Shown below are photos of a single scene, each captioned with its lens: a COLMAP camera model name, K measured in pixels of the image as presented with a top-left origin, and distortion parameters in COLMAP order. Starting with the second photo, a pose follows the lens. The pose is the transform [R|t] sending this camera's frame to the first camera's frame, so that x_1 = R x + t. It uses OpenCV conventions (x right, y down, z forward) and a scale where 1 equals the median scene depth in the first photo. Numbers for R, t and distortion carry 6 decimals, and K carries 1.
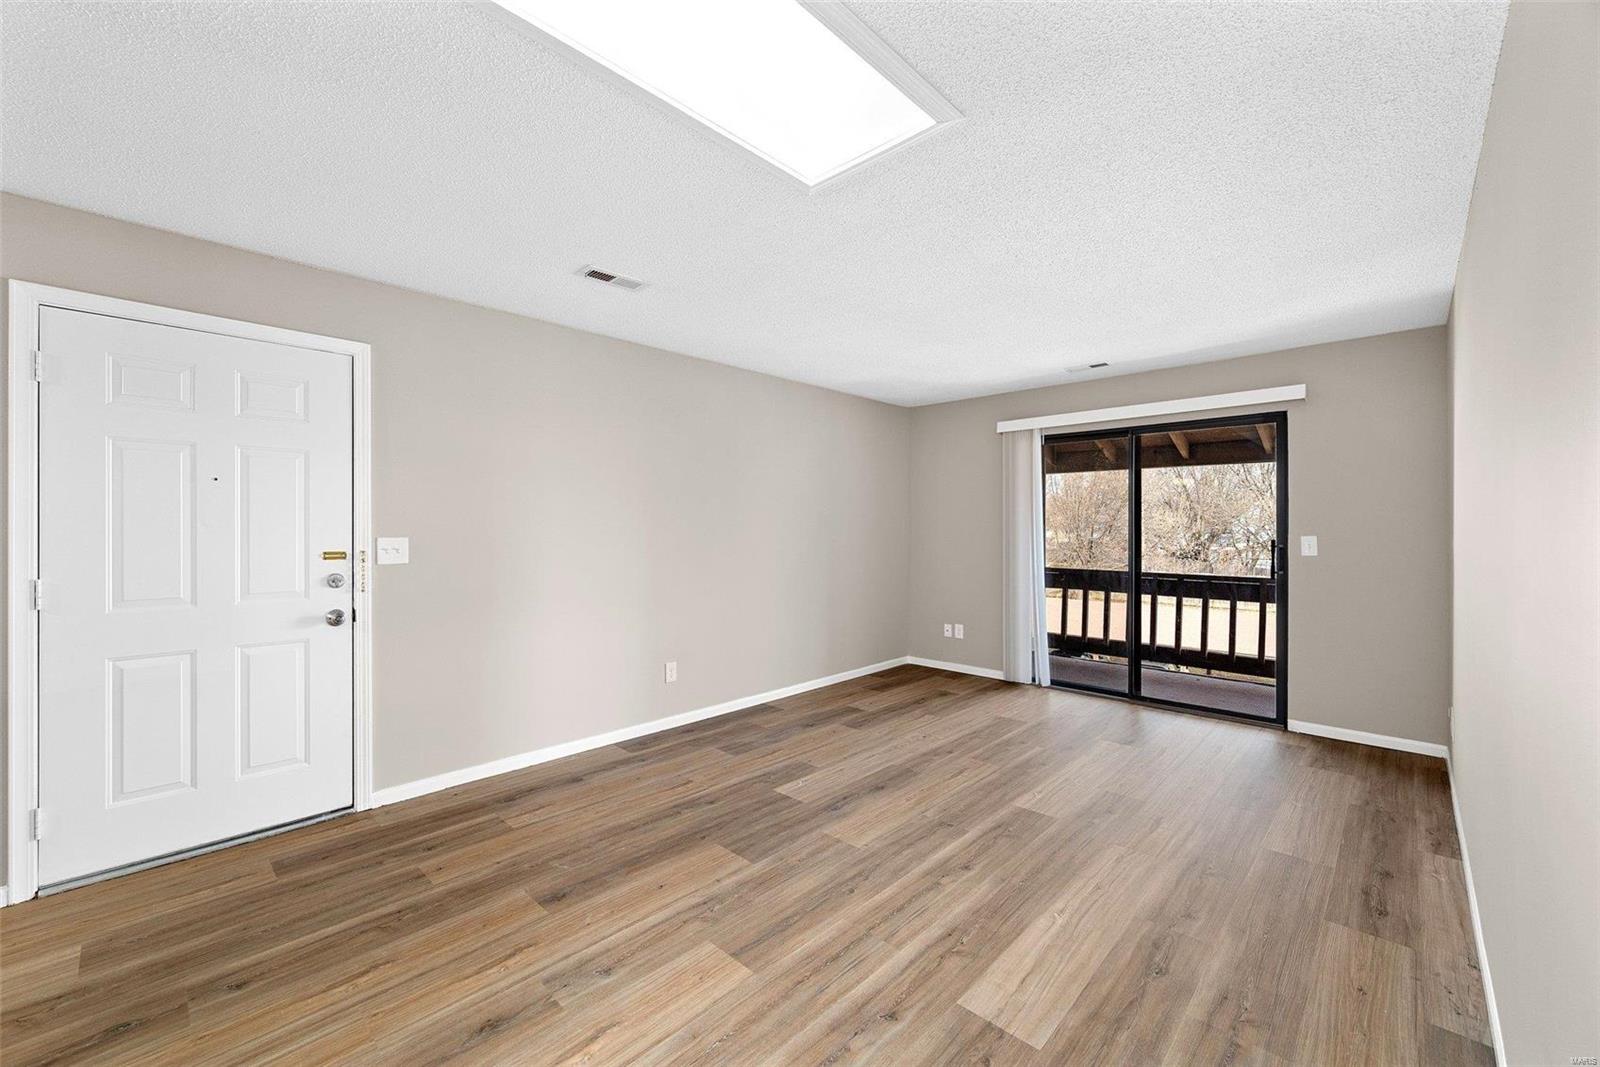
lens RADIAL K [[642.6, 0, 786.1], [0, 642.6, 532.5], [0, 0, 1]] dist [0.000661, -0.000103]
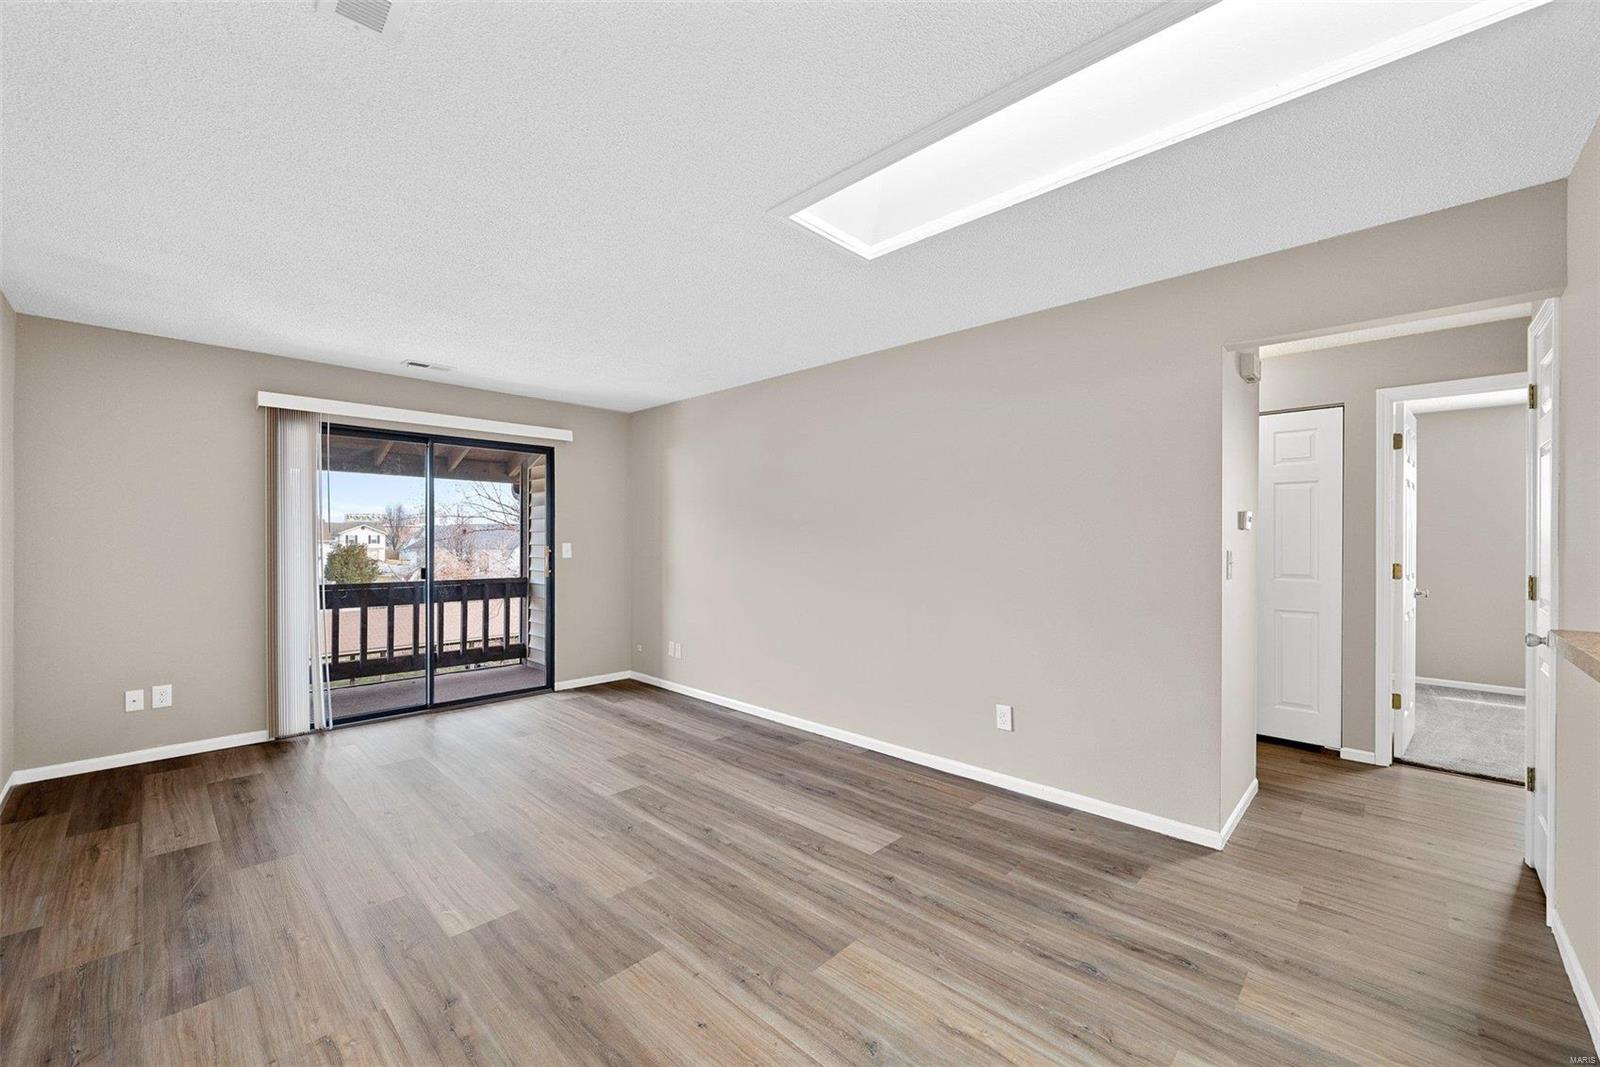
lens RADIAL K [[642.6, 0, 797.6], [0, 642.6, 549.3], [0, 0, 1]] dist [0.000661, -0.000103]
pose [[-0.011075, -0.019452, 0.999749, -0.685361], [0.003554, 0.999804, 0.019492, -0.007302], [-0.999932, 0.003769, -0.011004, 0.664253]]
